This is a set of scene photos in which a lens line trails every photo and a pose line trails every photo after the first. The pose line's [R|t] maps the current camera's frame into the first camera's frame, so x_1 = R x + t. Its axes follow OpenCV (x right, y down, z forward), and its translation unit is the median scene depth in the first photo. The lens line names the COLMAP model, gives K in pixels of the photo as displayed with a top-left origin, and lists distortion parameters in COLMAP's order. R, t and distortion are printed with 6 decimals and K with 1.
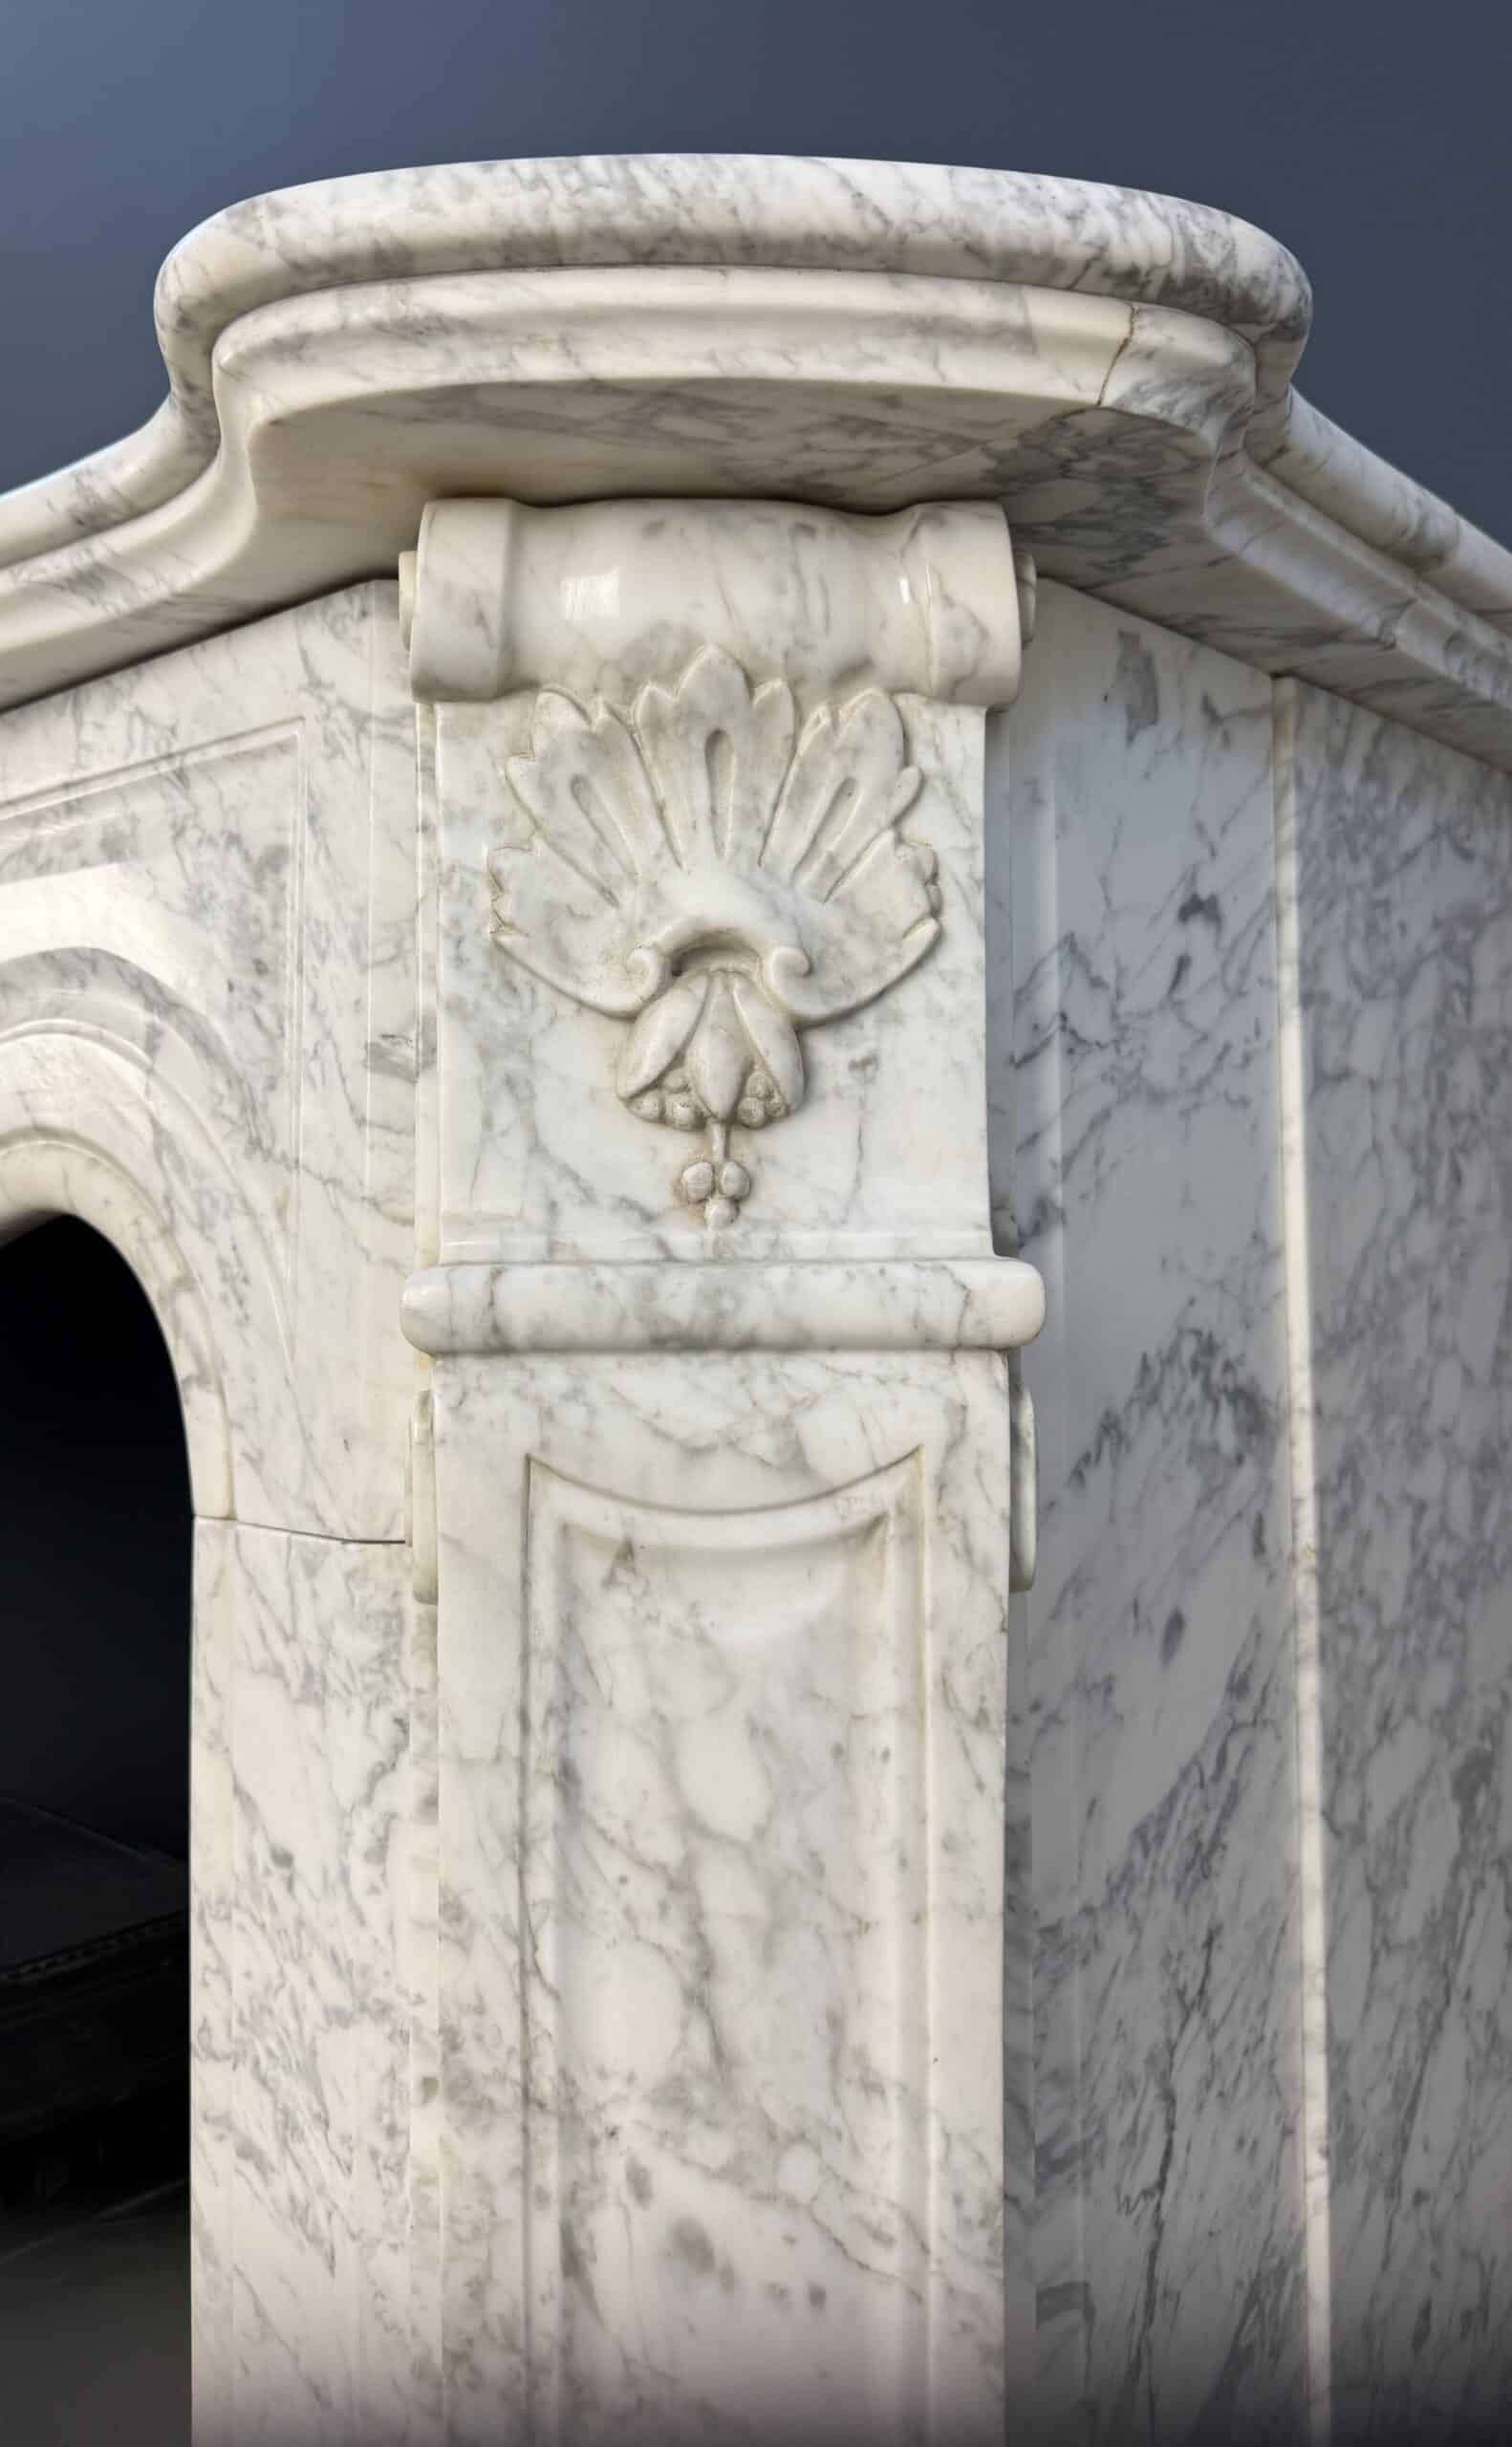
lens RADIAL K [[1926.9, 0, 687.3], [0, 1926.9, 1115.4], [0, 0, 1]] dist [0.121825, -0.242197]
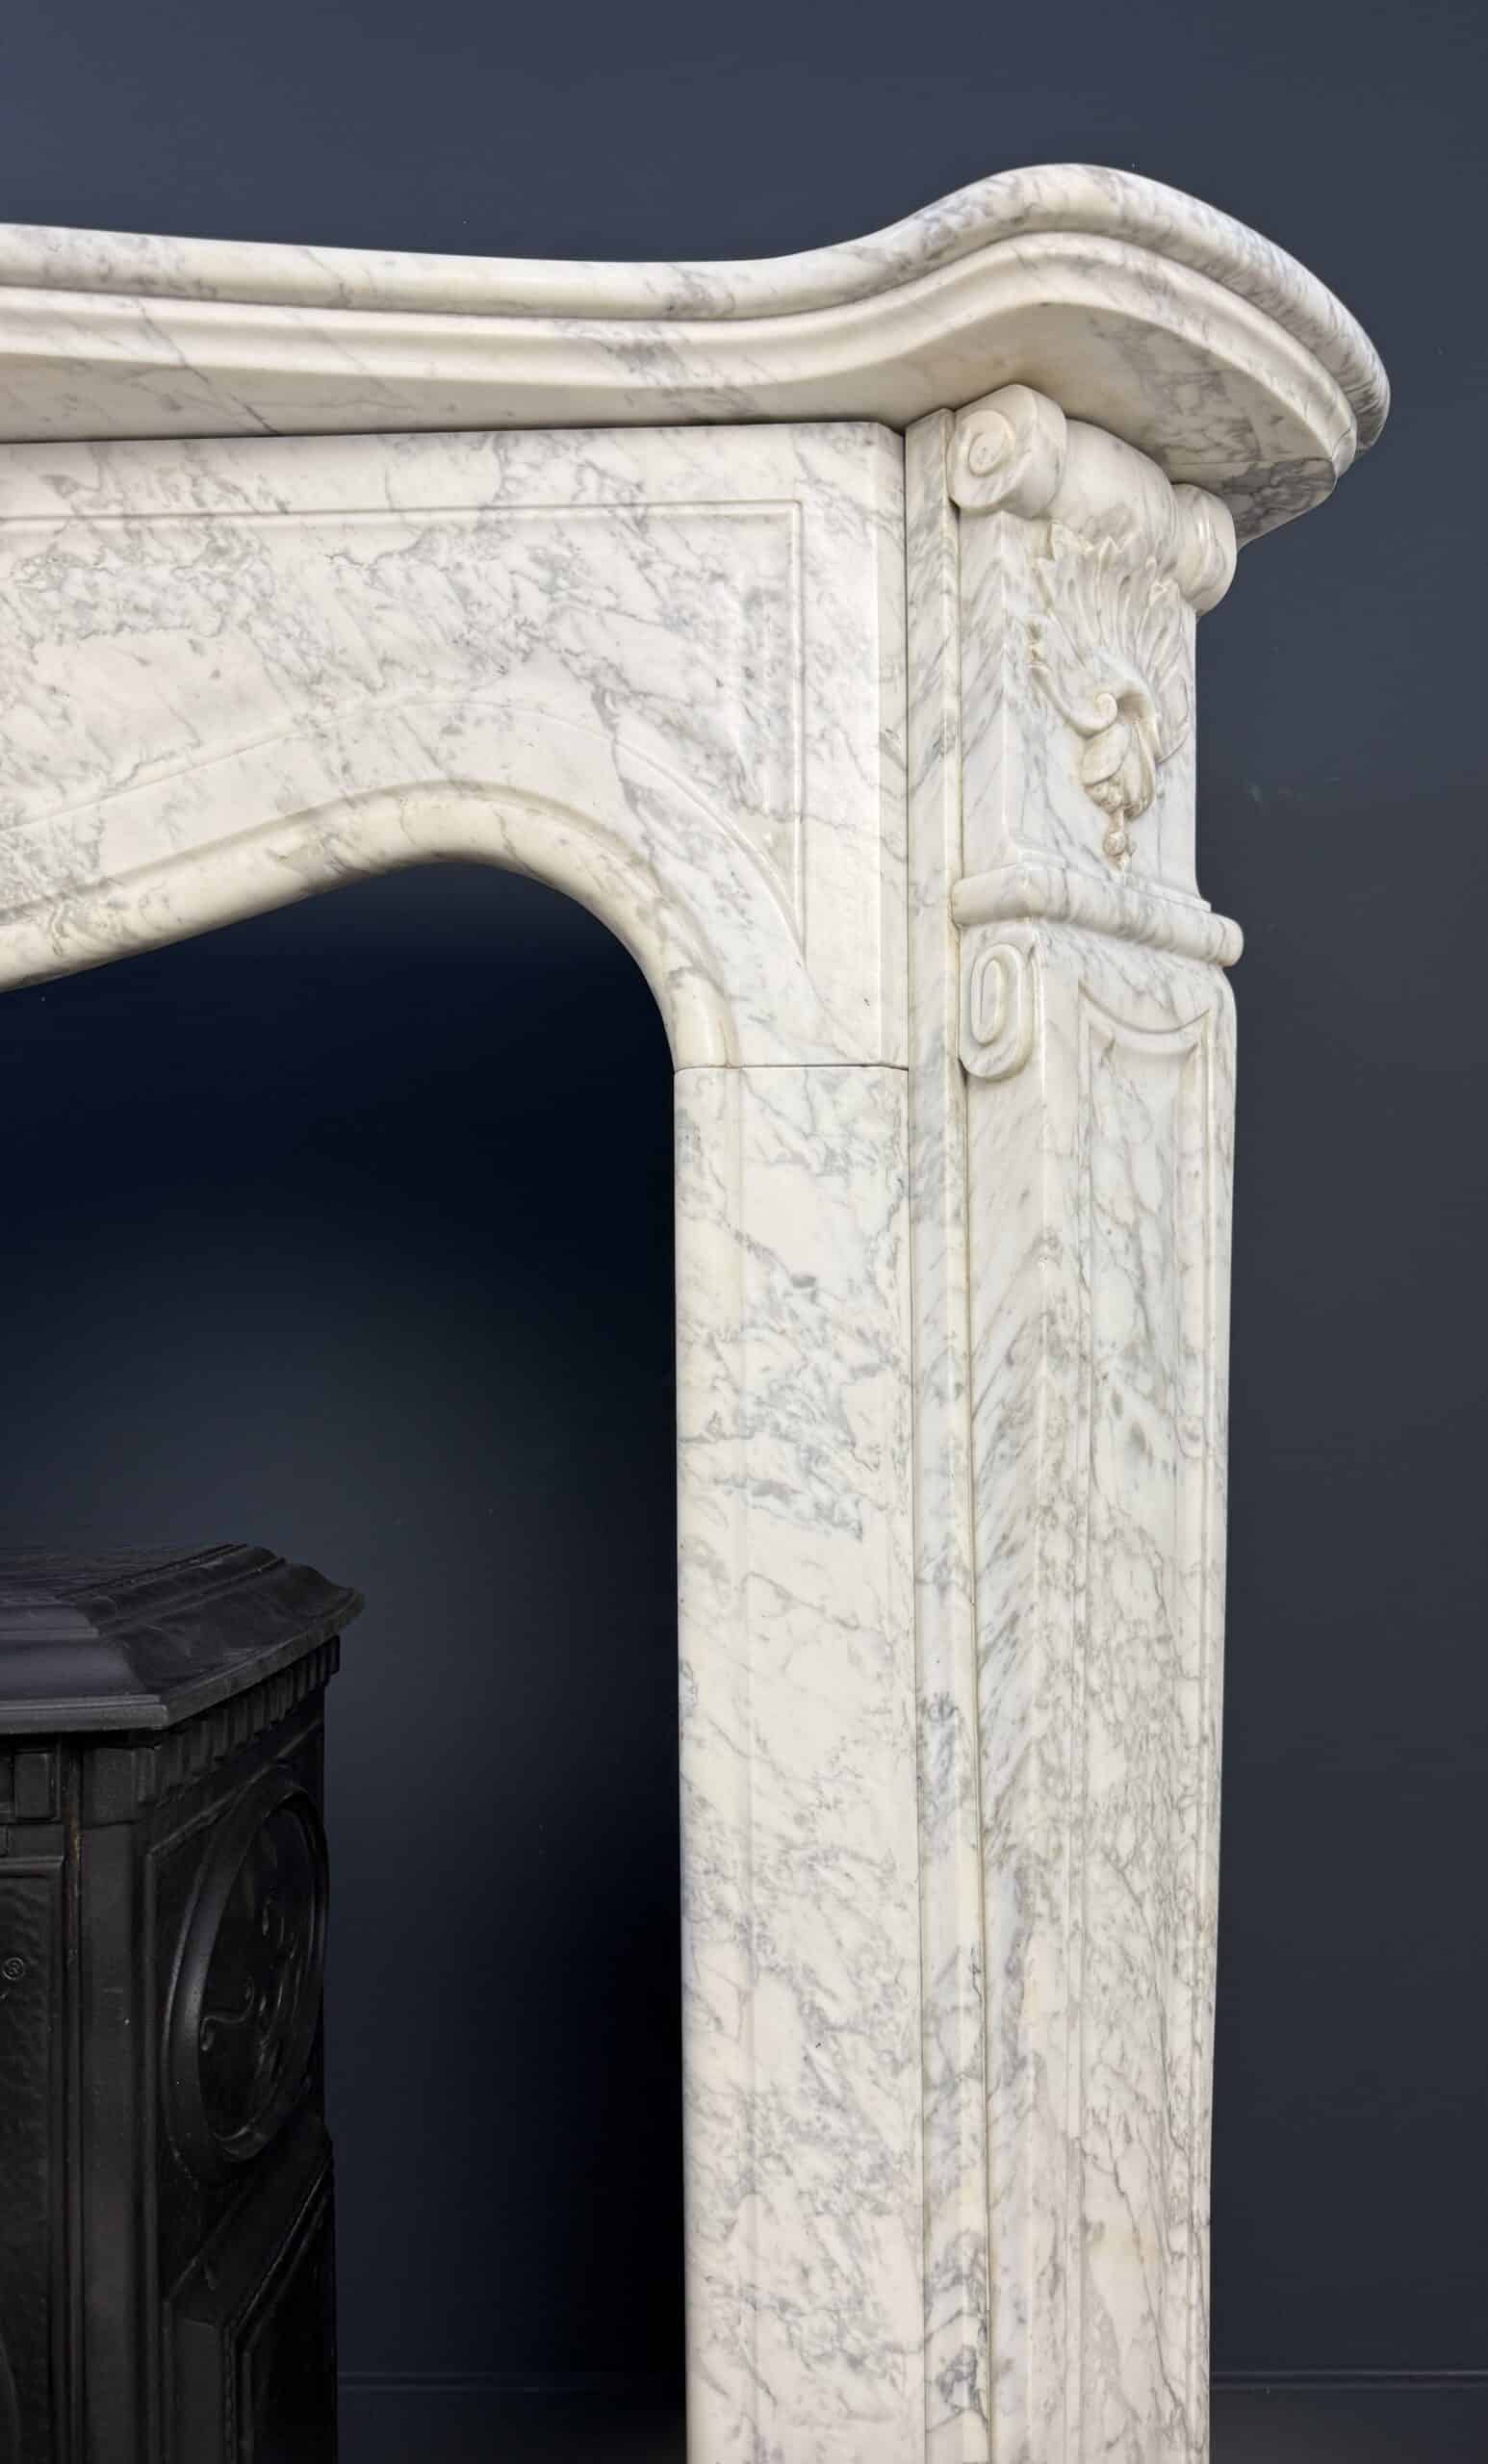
lens RADIAL K [[1847.8, 0, 684.2], [0, 1847.8, 1319.5], [0, 0, 1]] dist [0.148492, -0.328745]
pose [[0.753620, 0.026025, 0.656795, -1.318116], [-0.032614, 0.999466, -0.002180, 0.458366], [-0.656501, -0.019778, 0.754066, 0.007364]]
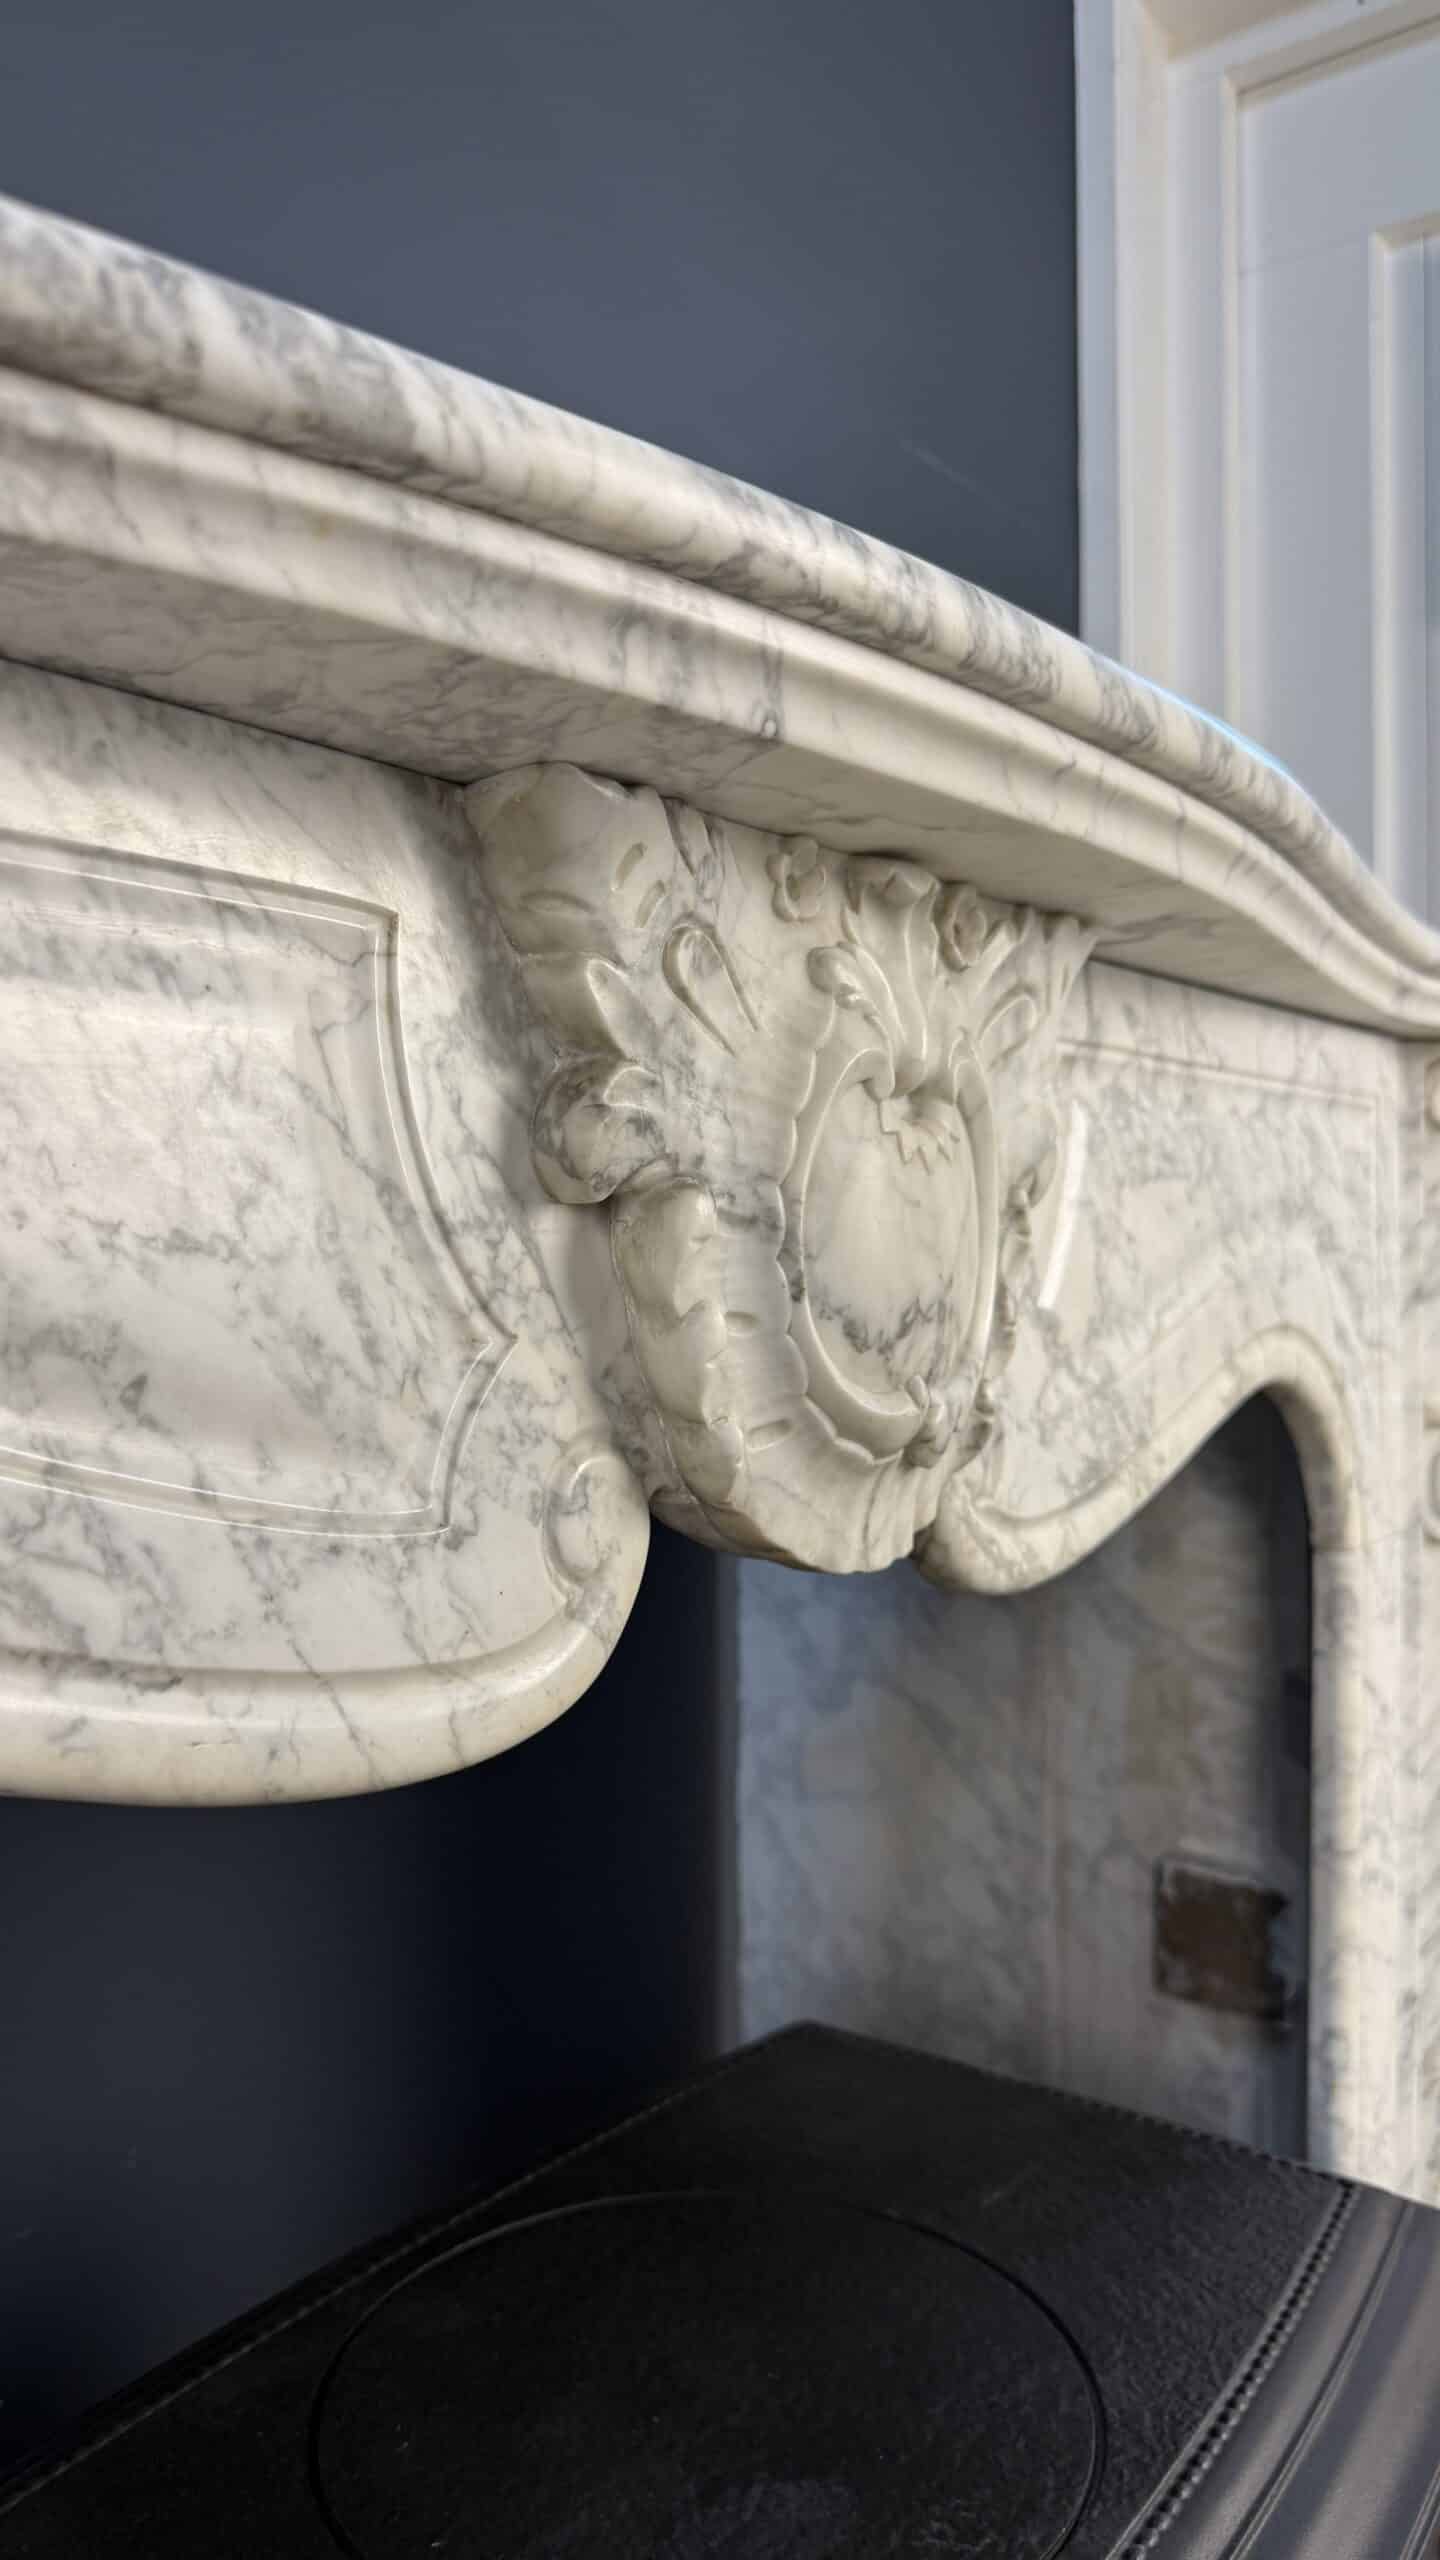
lens RADIAL K [[1902.1, 0, 801.5], [0, 1902.1, 1287.0], [0, 0, 1]] dist [0.117831, -0.263362]
pose [[-0.141792, -0.015402, 0.989777, -2.177966], [-0.050216, 0.998704, 0.008347, -0.018675], [-0.988622, -0.048519, -0.142381, 2.042515]]
